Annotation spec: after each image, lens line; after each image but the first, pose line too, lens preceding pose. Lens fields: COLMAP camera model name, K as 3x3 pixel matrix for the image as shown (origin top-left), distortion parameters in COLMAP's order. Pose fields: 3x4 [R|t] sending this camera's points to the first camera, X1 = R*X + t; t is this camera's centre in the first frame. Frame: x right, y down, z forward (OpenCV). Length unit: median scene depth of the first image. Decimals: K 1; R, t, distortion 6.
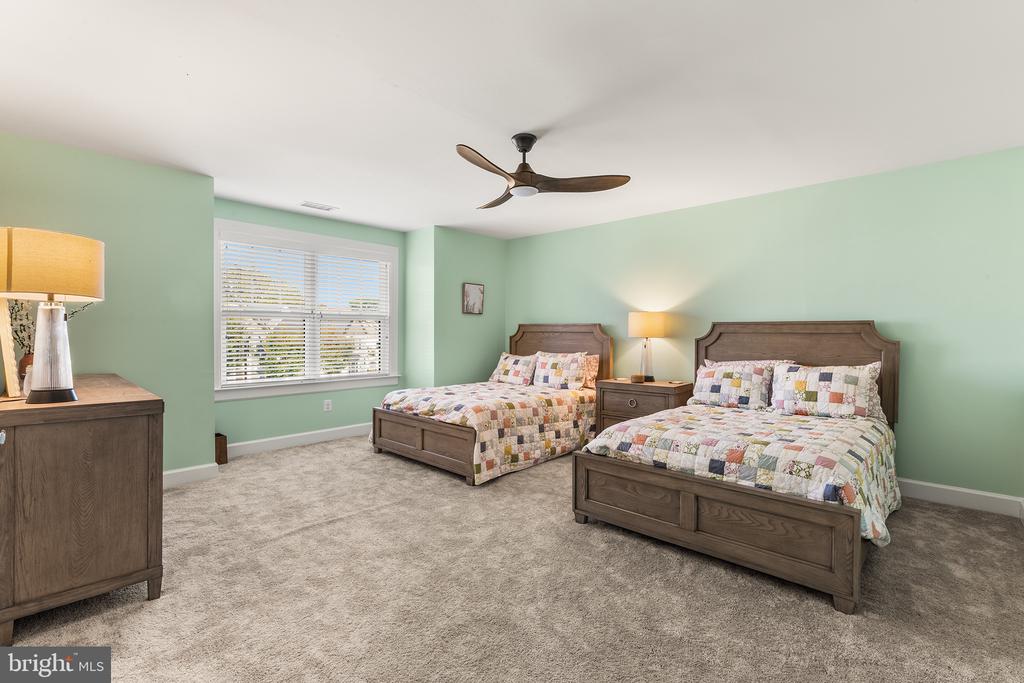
lens RADIAL K [[464.2, 0, 512.5], [0, 464.2, 339.4], [0, 0, 1]] dist [0.005073, -0.001079]
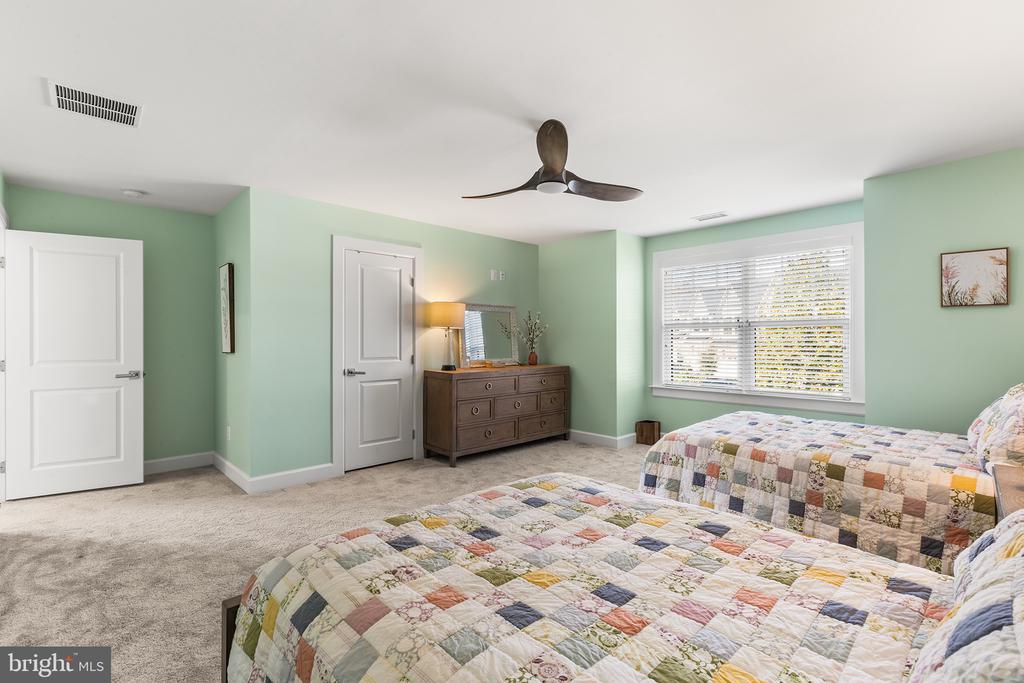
lens RADIAL K [[464.2, 0, 512.5], [0, 464.2, 340.1], [0, 0, 1]] dist [0.005073, -0.001079]
pose [[-0.053706, -0.004622, -0.998546, 0.661826], [-0.013091, 0.999907, -0.003924, -0.009544], [0.998471, 0.012861, -0.053762, 0.682105]]
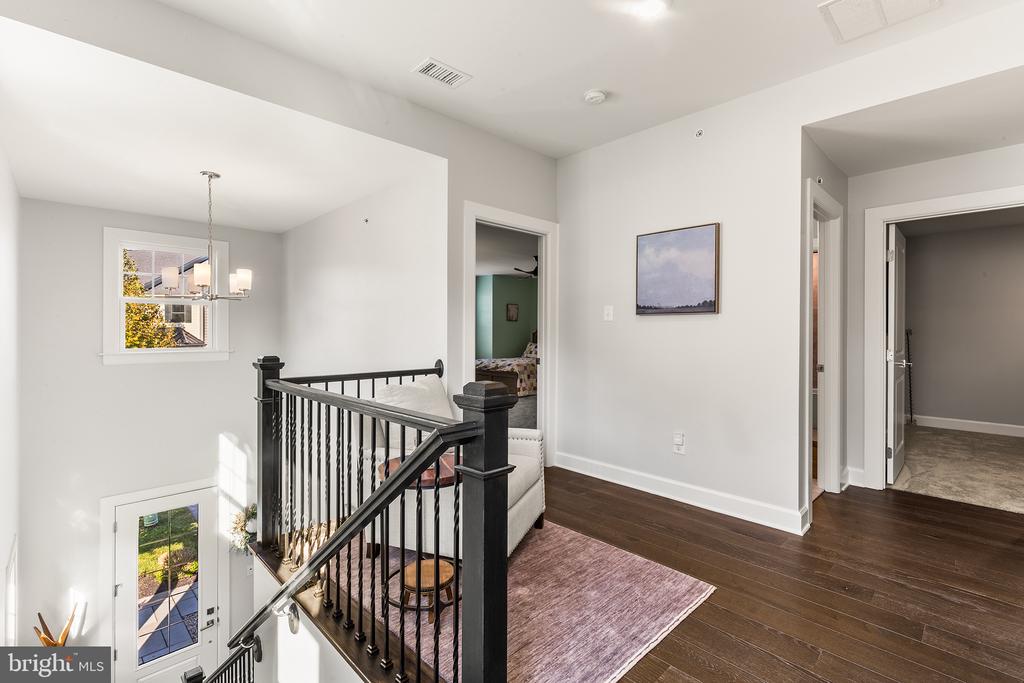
lens RADIAL K [[464.2, 0, 511.1], [0, 464.2, 335.7], [0, 0, 1]] dist [0.005073, -0.001079]
pose [[0.998651, -0.002777, -0.051847, 0.006465], [0.002412, 0.999972, -0.007096, 0.022310], [0.051865, 0.006961, 0.998630, -1.137008]]
